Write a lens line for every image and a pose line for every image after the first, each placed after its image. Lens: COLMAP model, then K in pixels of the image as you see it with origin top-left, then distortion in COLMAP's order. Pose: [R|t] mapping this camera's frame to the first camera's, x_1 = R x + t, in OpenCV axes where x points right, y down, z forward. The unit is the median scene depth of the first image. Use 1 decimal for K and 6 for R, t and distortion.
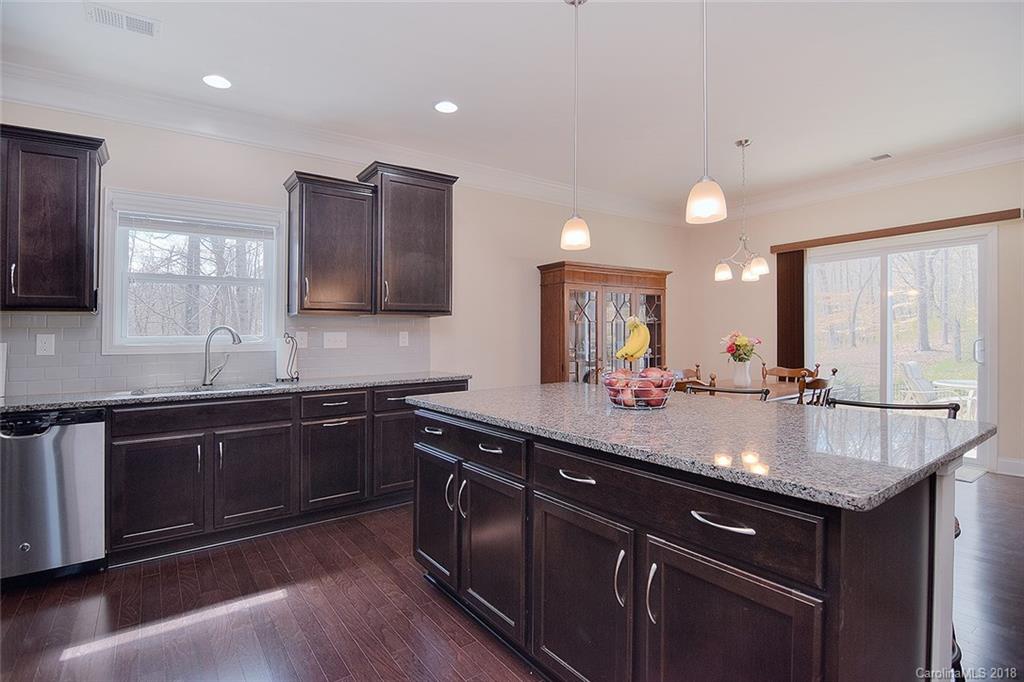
lens RADIAL K [[499.8, 0, 515.4], [0, 499.8, 337.7], [0, 0, 1]] dist [-0.003605, -0.001462]
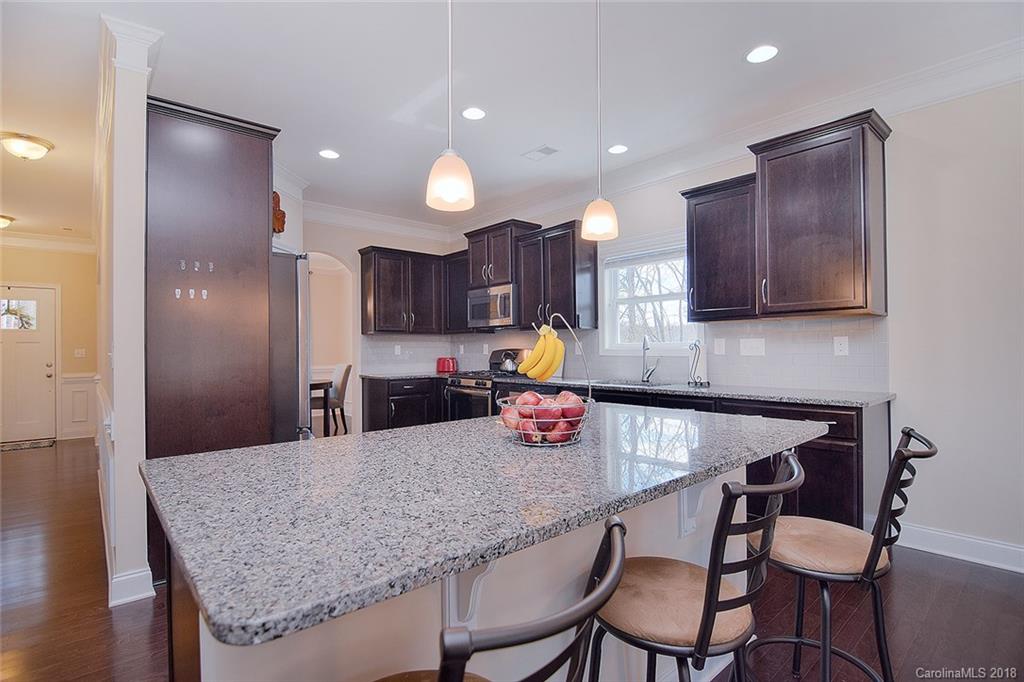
lens RADIAL K [[499.8, 0, 511.1], [0, 499.8, 340.2], [0, 0, 1]] dist [-0.003605, -0.001462]
pose [[0.096586, -0.003241, -0.995319, 0.541158], [0.006519, 0.999975, -0.002623, -0.008713], [0.995303, -0.006235, 0.096605, 0.470148]]
